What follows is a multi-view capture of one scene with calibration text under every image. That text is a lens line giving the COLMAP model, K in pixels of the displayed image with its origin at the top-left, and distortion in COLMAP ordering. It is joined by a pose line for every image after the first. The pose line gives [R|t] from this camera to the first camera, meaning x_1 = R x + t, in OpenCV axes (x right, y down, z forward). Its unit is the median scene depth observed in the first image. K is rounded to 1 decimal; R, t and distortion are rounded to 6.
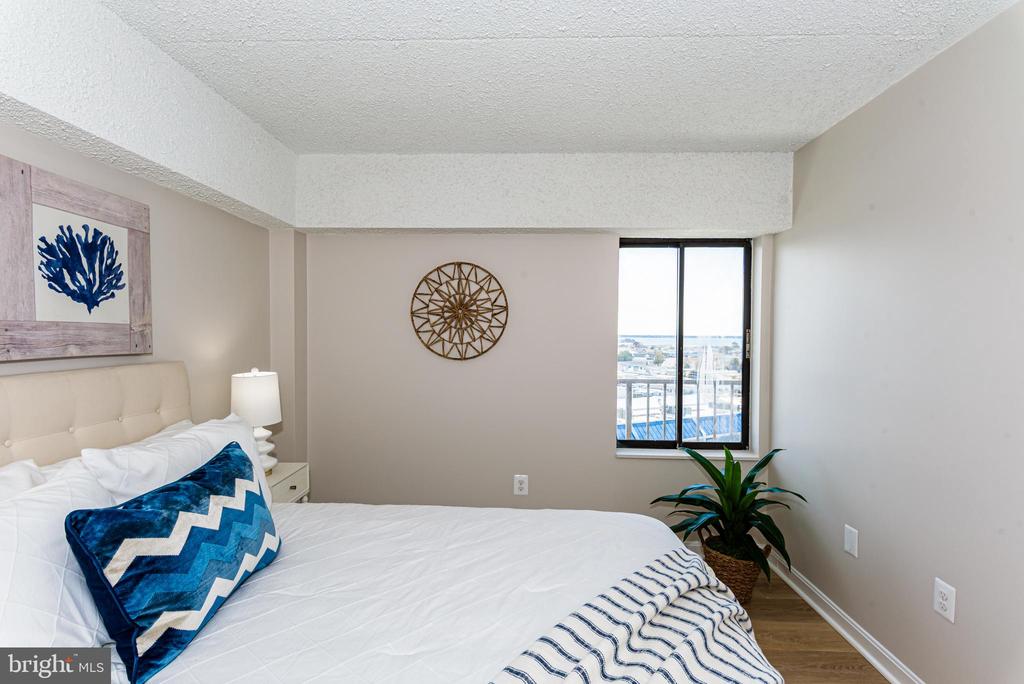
lens RADIAL K [[506.8, 0, 509.3], [0, 506.8, 344.6], [0, 0, 1]] dist [0.008126, -0.003789]
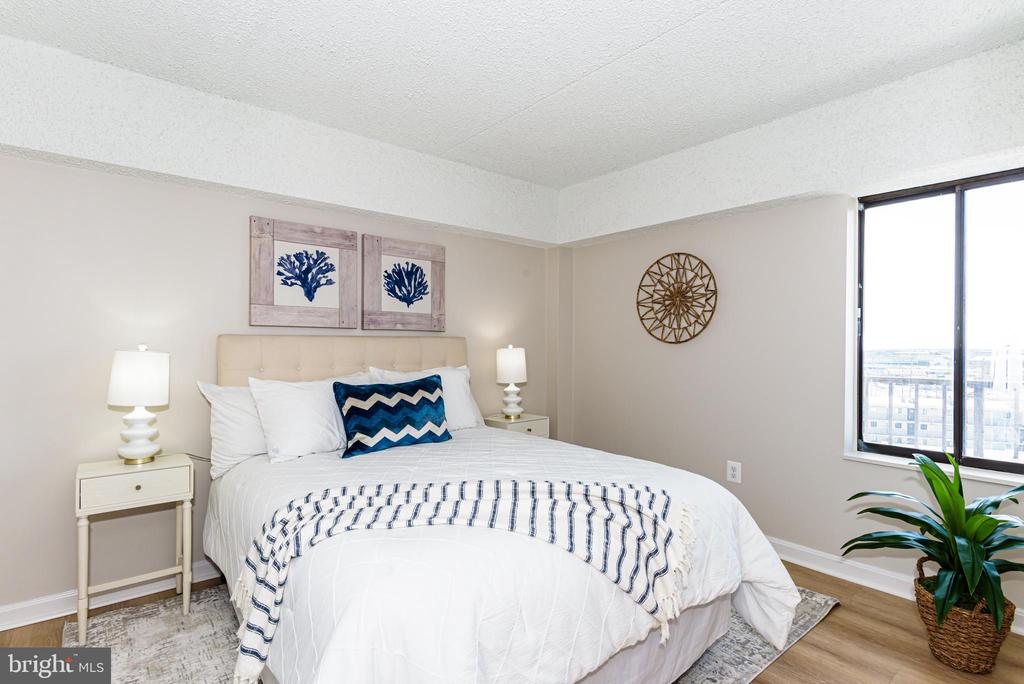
lens RADIAL K [[506.8, 0, 489.8], [0, 506.8, 343.6], [0, 0, 1]] dist [0.008126, -0.003789]
pose [[0.643042, -0.001150, -0.765830, 0.483940], [-0.020709, 0.999607, -0.018889, 0.059849], [0.765551, 0.028006, 0.642766, 0.005320]]
